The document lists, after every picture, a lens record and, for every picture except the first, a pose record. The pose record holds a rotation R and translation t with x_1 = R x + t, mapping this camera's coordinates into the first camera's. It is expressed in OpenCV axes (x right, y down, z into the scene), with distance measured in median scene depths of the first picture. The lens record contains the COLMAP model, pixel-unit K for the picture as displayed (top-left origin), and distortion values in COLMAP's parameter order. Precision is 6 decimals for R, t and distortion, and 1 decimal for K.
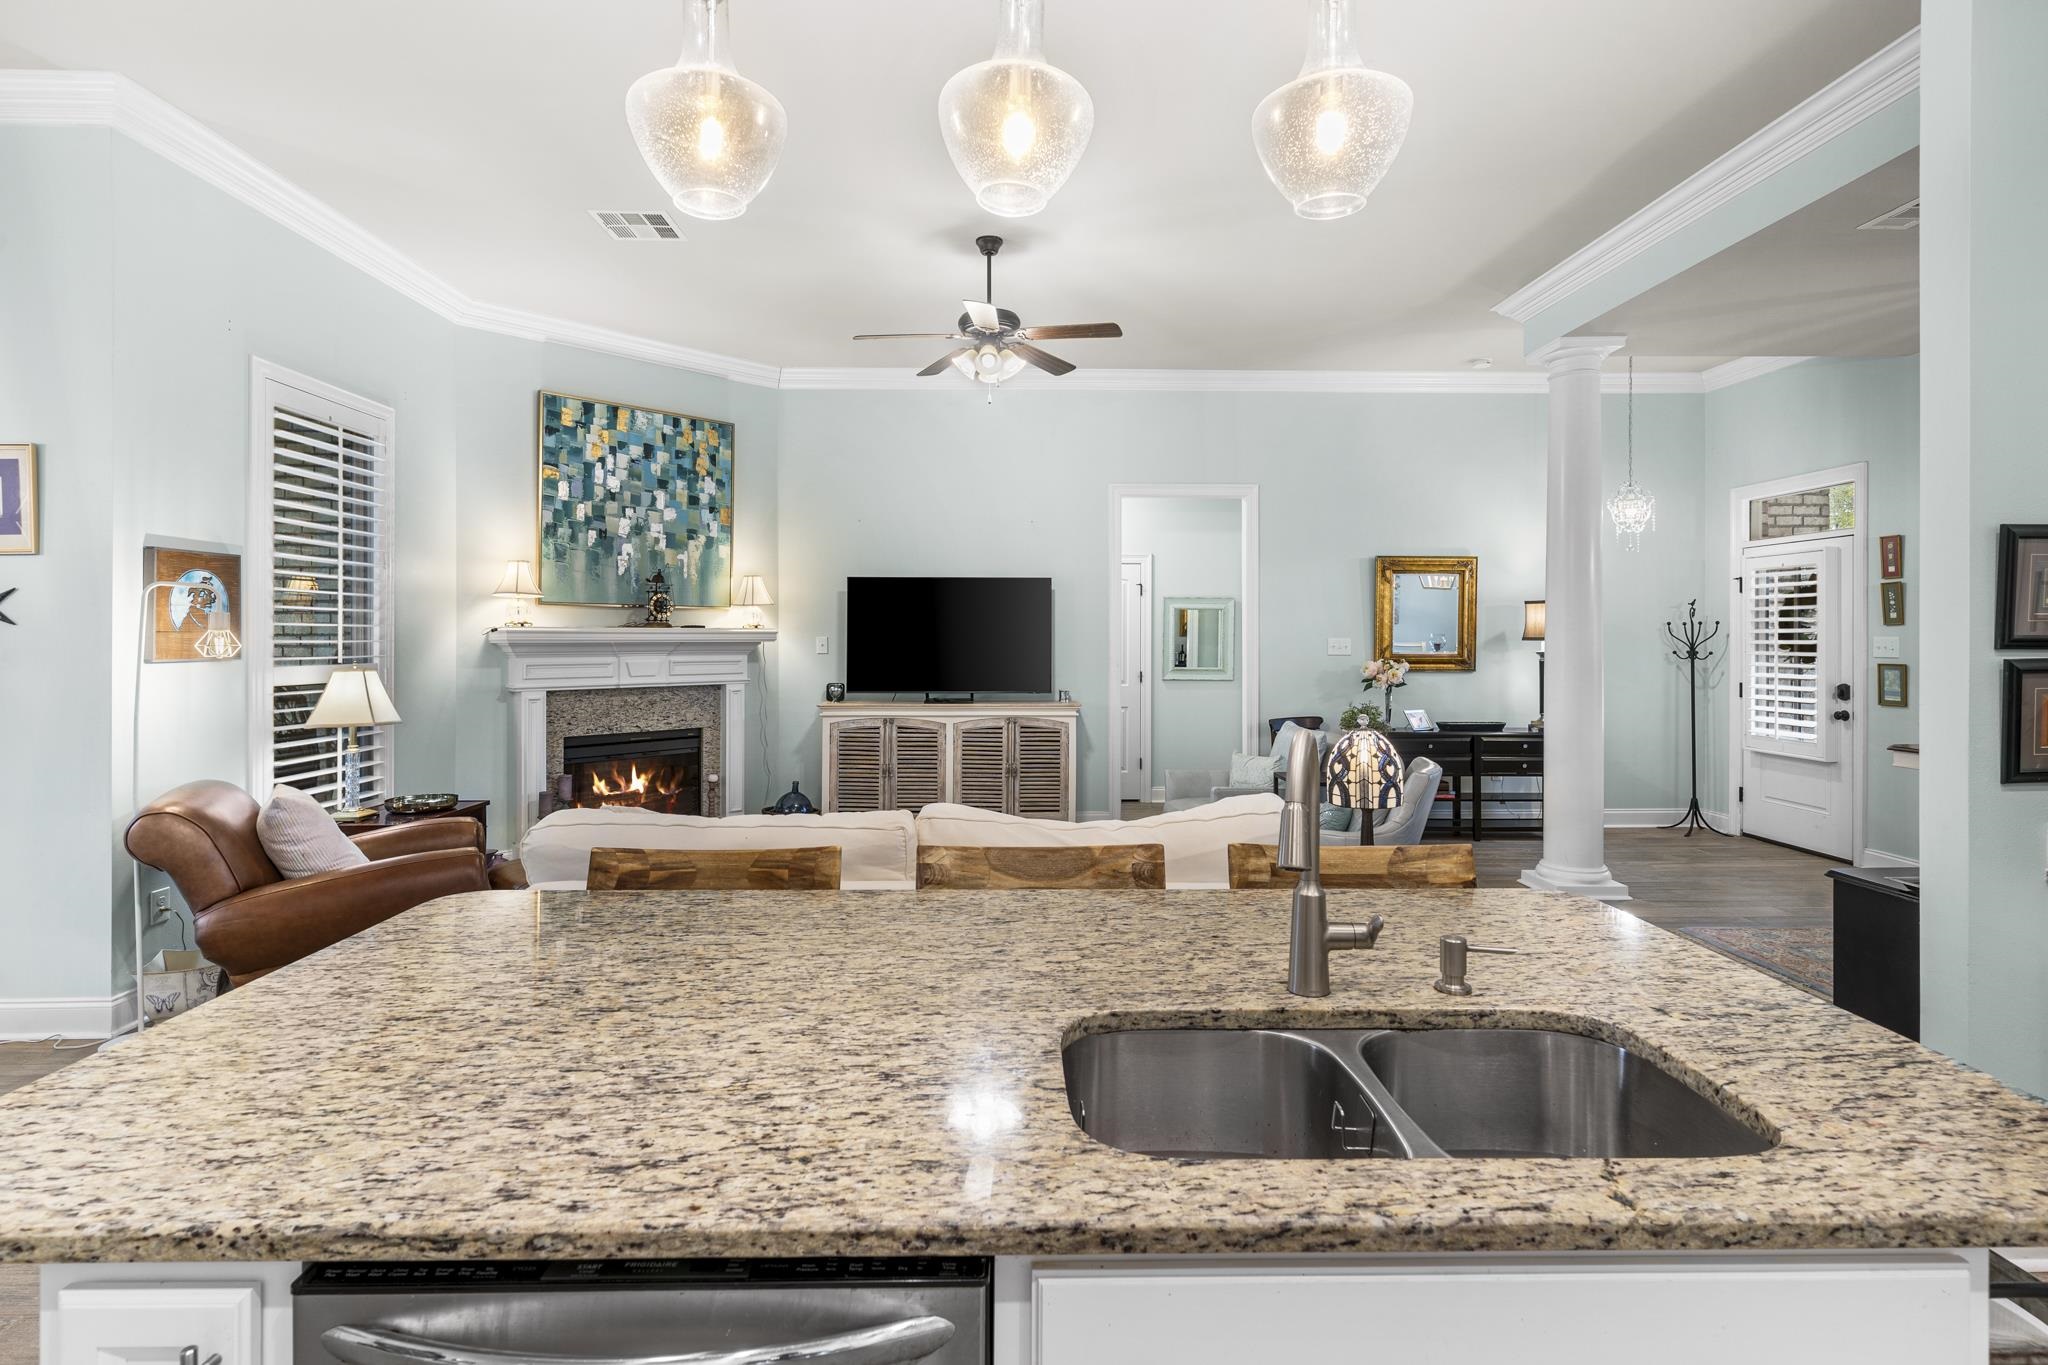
lens RADIAL K [[993.1, 0, 1022.3], [0, 993.1, 635.1], [0, 0, 1]] dist [0.000511, 0.000280]
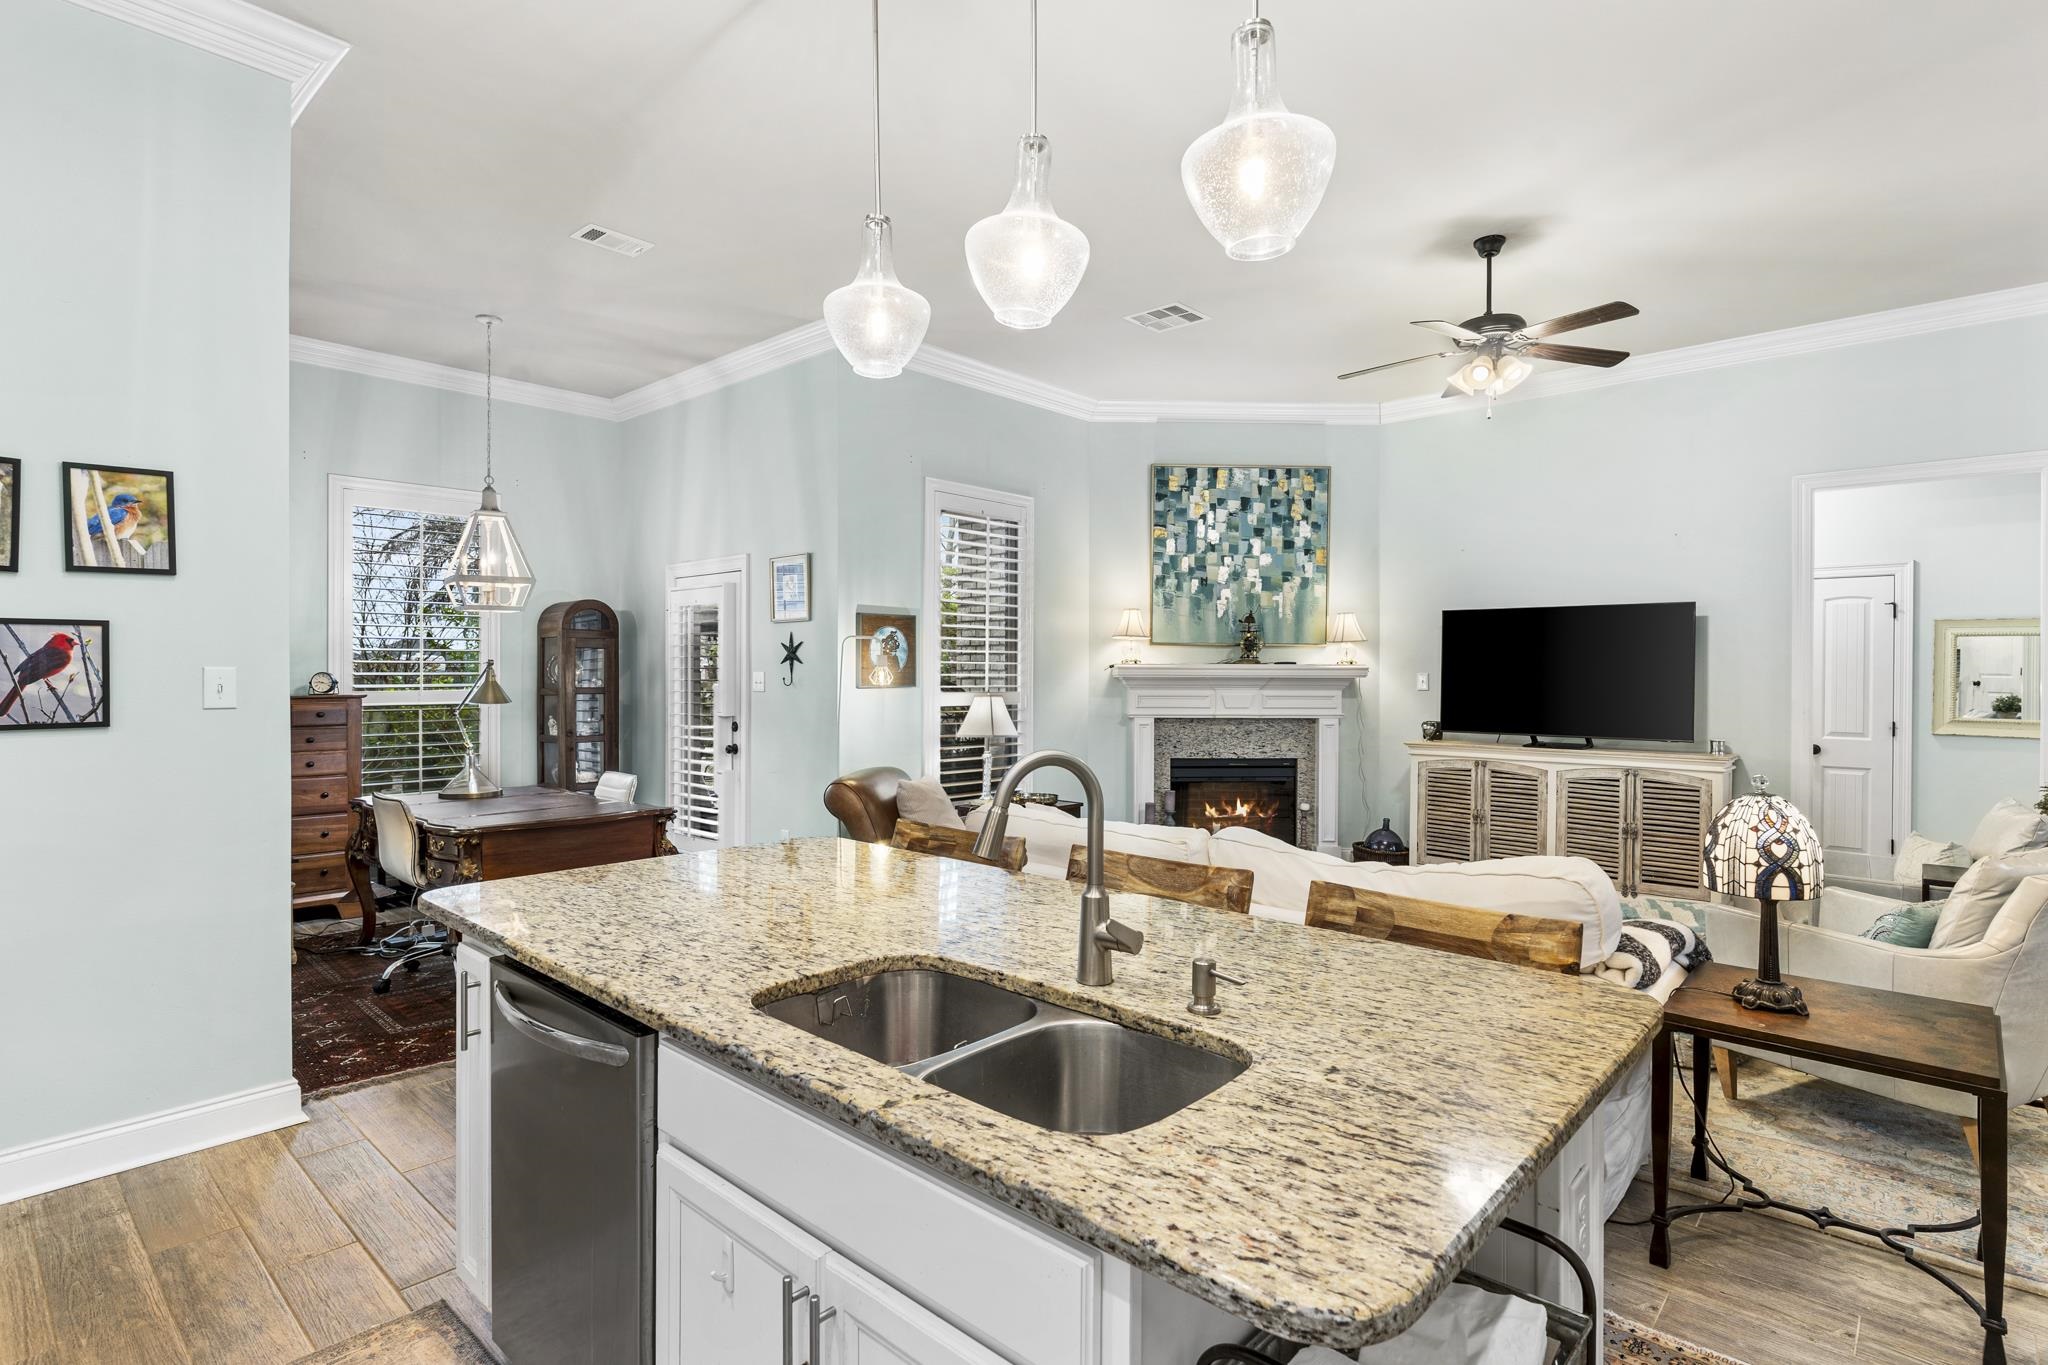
lens RADIAL K [[1014.8, 0, 1036.8], [0, 1014.8, 675.2], [0, 0, 1]] dist [0.000782, -0.000011]
pose [[0.727556, 0.004296, -0.686035, 0.235923], [-0.001984, 0.999989, 0.004158, 0.000431], [0.686046, -0.001664, 0.727556, 0.024213]]
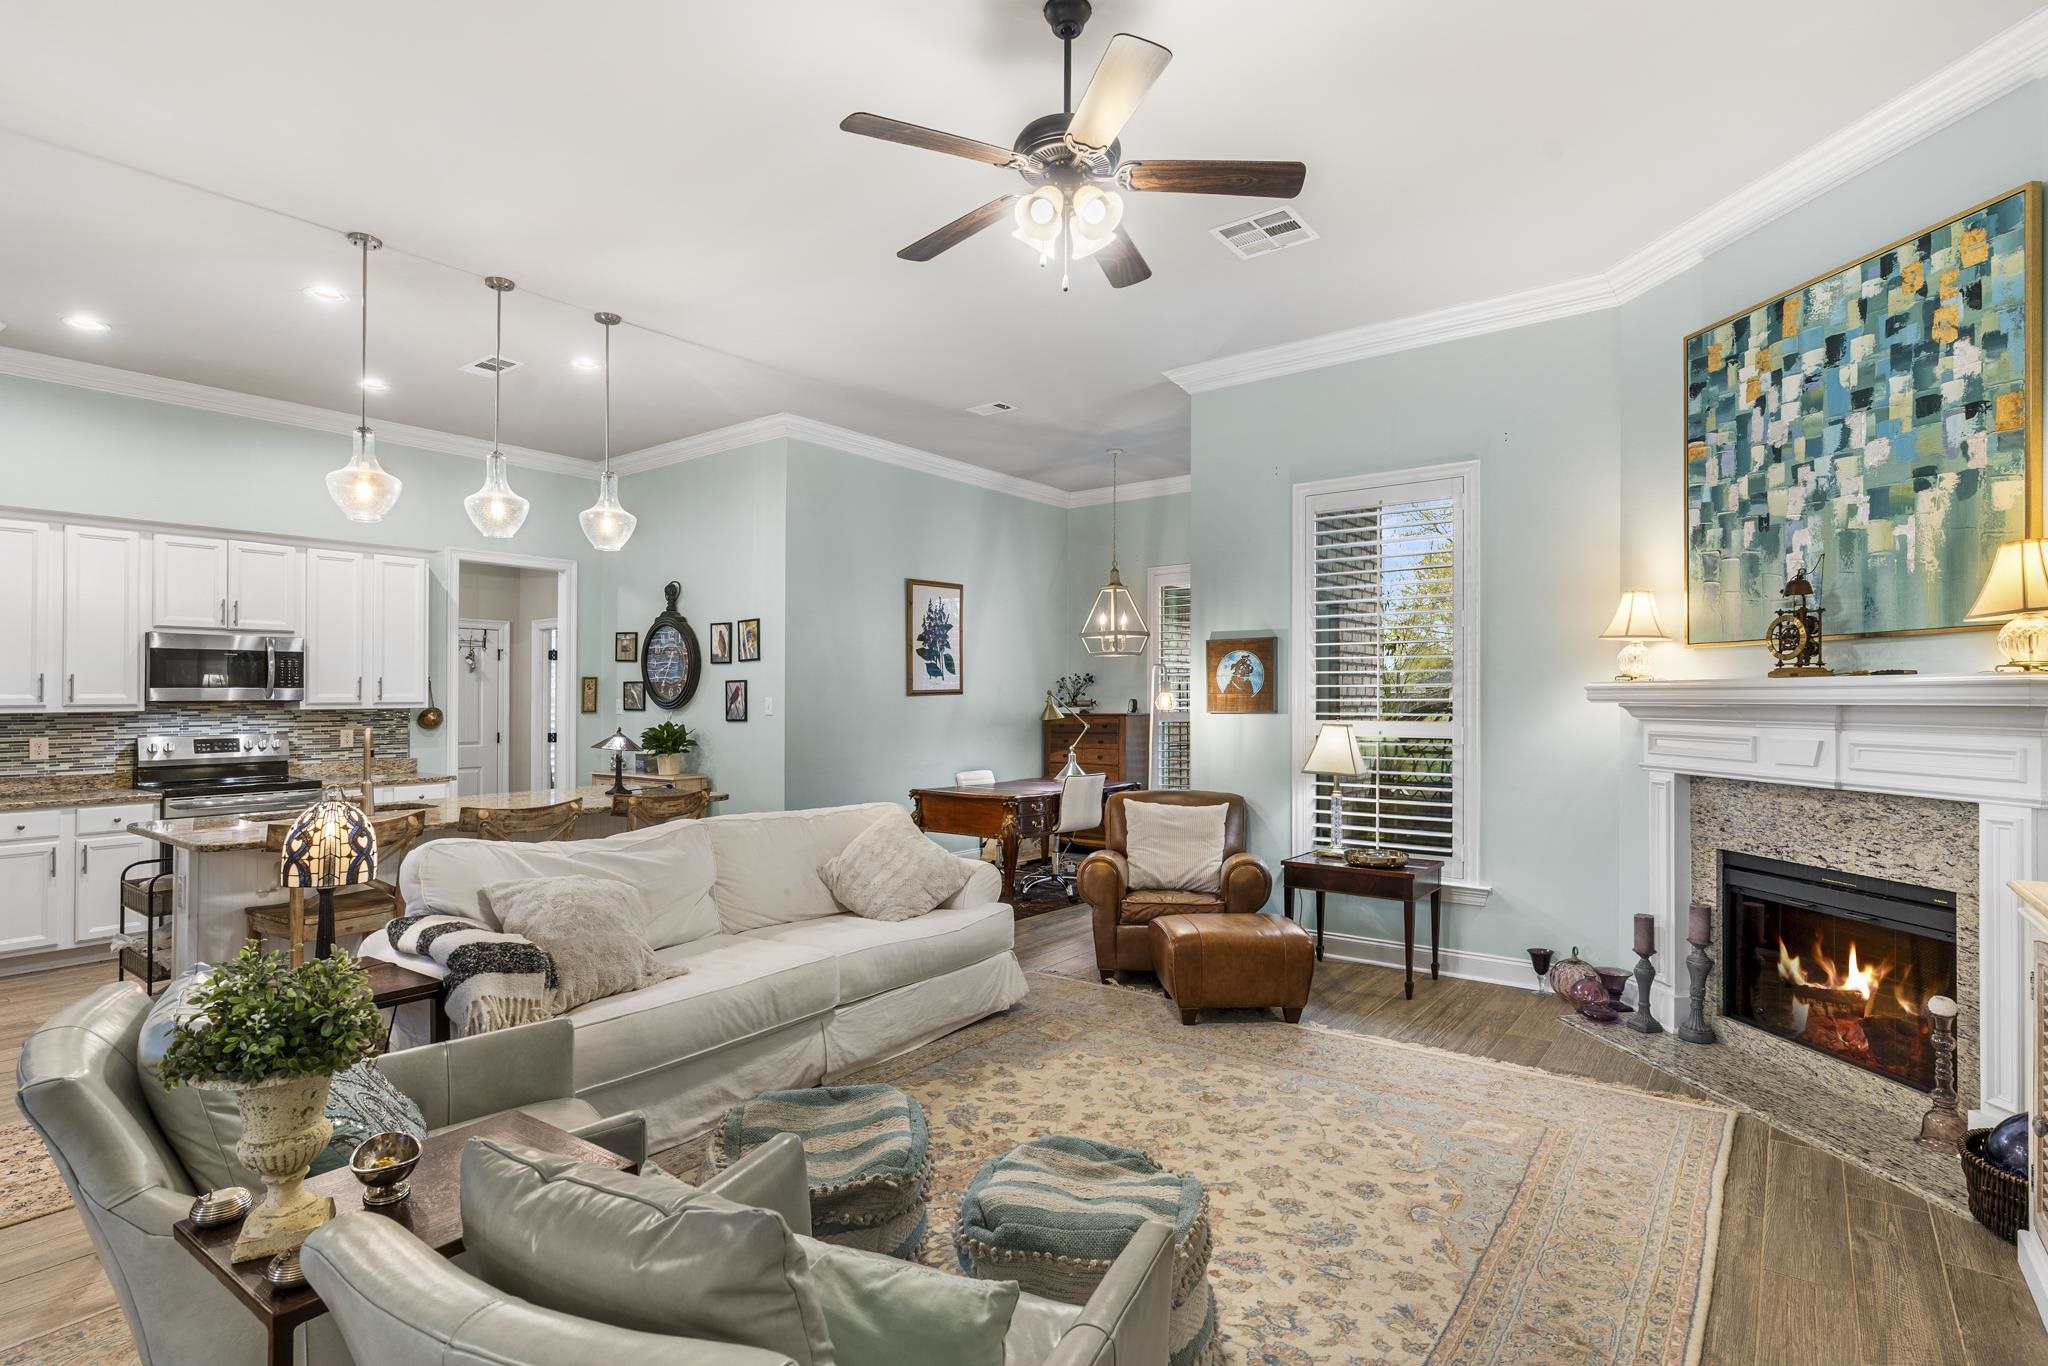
lens RADIAL K [[1018.7, 0, 1026.8], [0, 1018.7, 695.2], [0, 0, 1]] dist [0.006344, -0.000302]
pose [[-0.617374, -0.000618, -0.786670, 0.340303], [0.004502, 0.999981, -0.004318, 0.002687], [0.786657, -0.006208, -0.617359, 1.033259]]
